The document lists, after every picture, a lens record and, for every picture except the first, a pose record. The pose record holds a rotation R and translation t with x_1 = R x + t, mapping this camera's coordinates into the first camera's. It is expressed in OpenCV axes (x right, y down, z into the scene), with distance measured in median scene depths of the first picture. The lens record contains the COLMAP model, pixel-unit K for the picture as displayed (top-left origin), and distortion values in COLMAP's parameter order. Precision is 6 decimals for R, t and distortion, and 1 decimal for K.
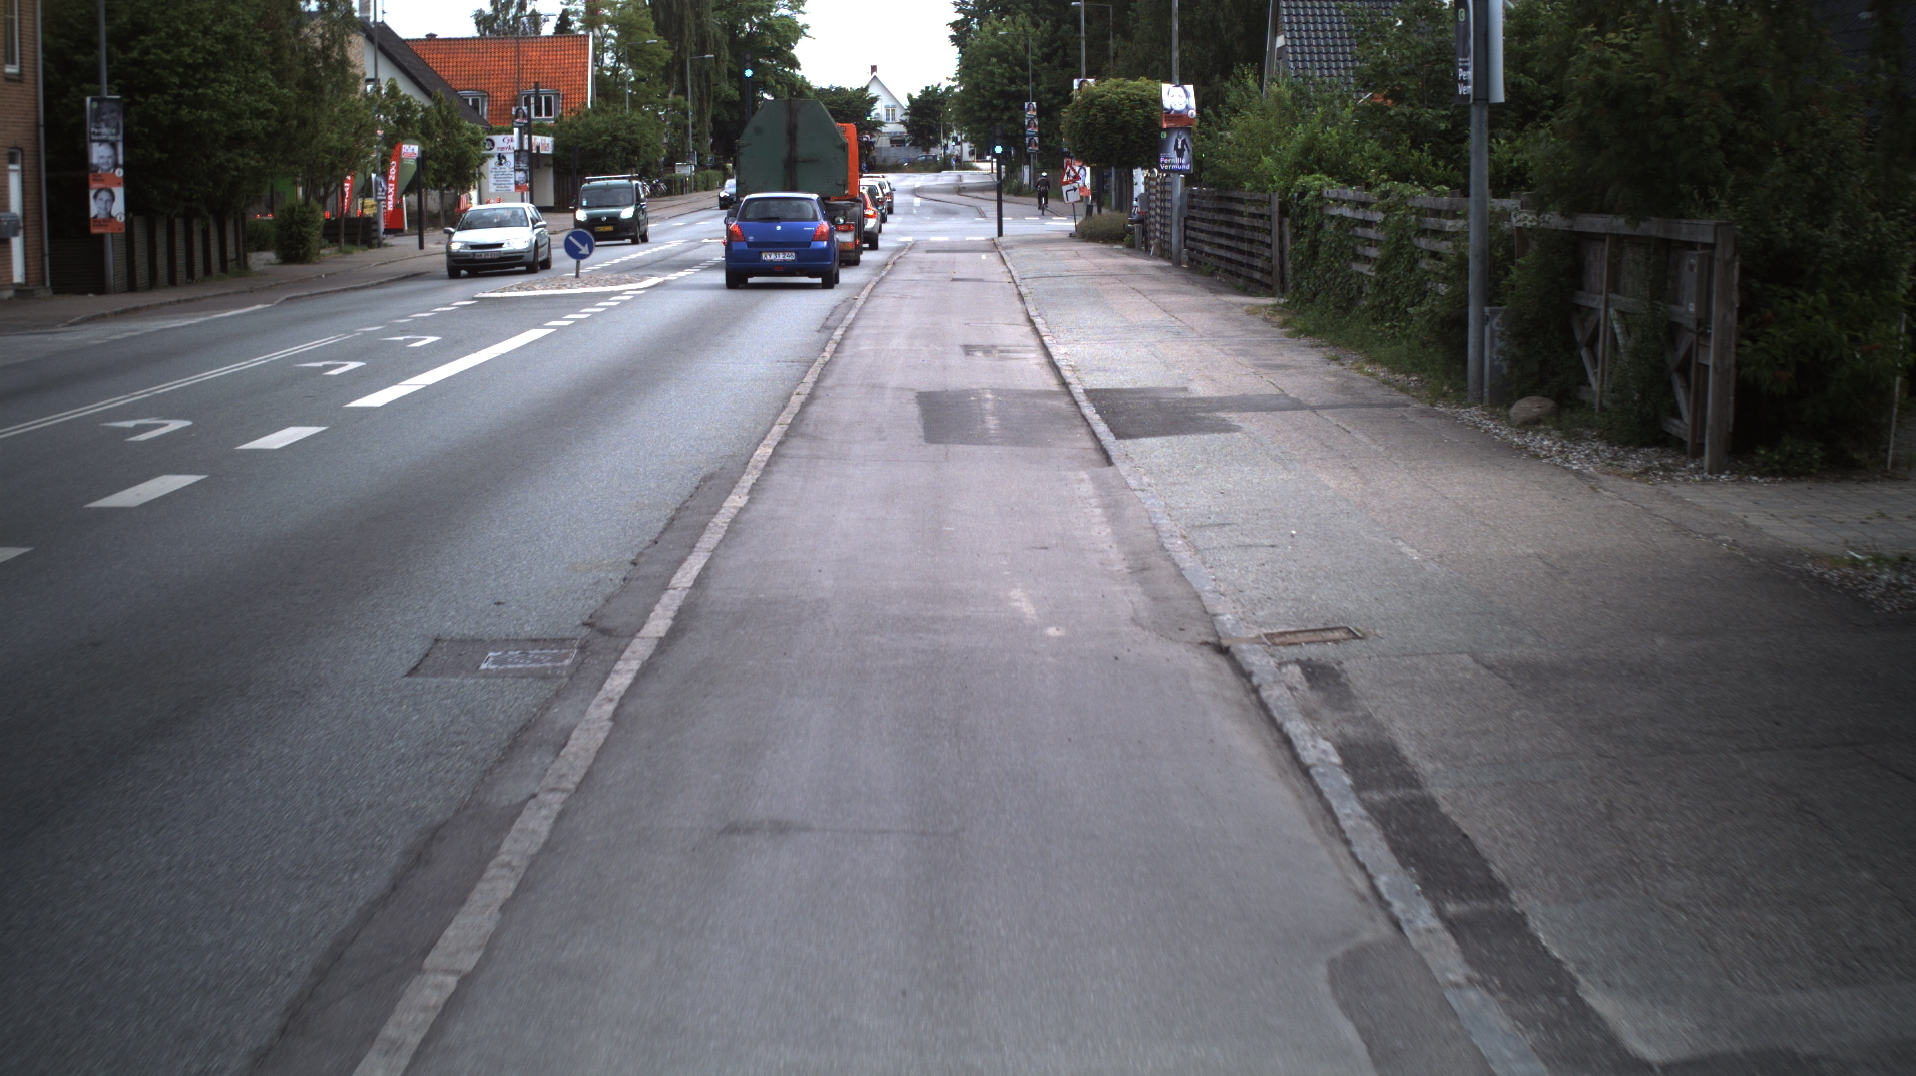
lens RADIAL K [[3338.2, 0, 958.0], [0, 3338.2, 538.0], [0, 0, 1]] dist [-0.283097, 0.366819]
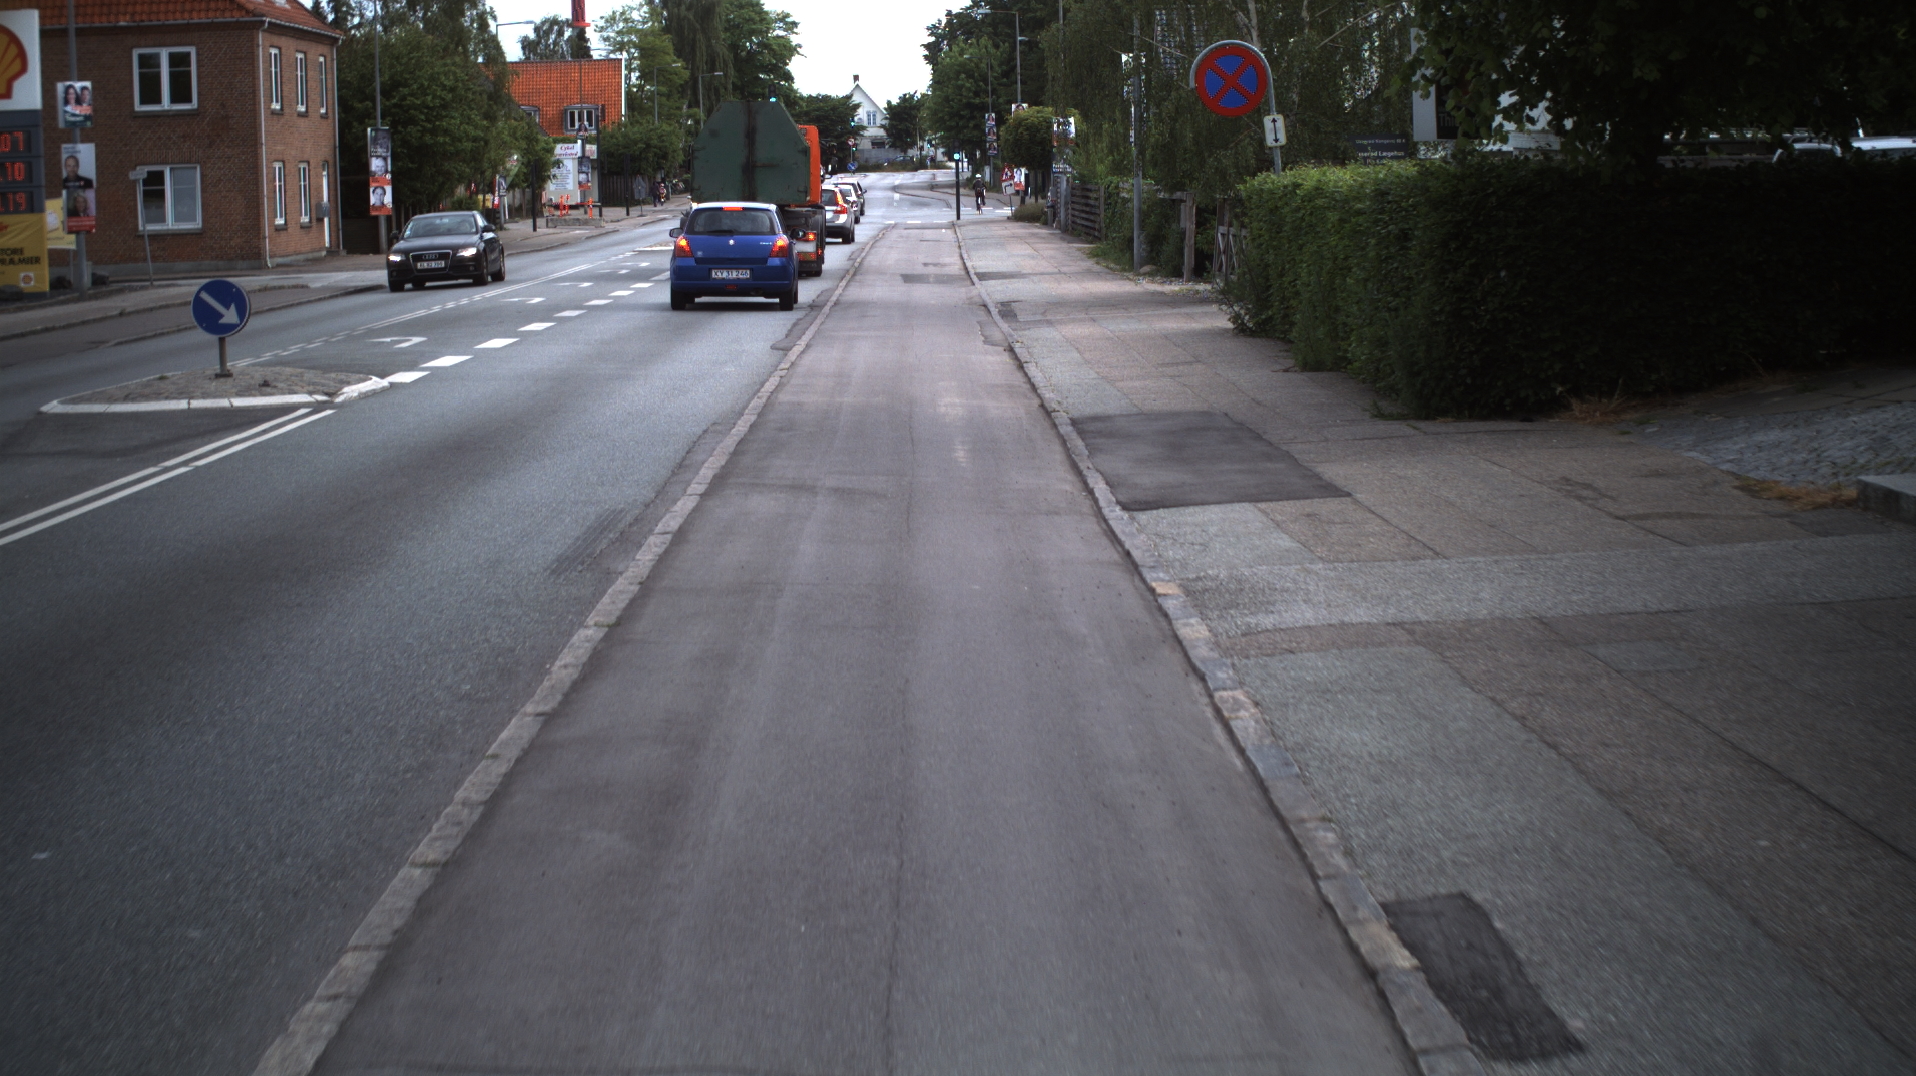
lens RADIAL K [[3338.2, 0, 958.0], [0, 3338.2, 538.0], [0, 0, 1]] dist [-0.283097, 0.366819]
pose [[0.999962, -0.006199, 0.006163, 0.002765], [0.006195, 0.999981, 0.000751, 0.038608], [-0.006168, -0.000713, 0.999981, -0.363823]]
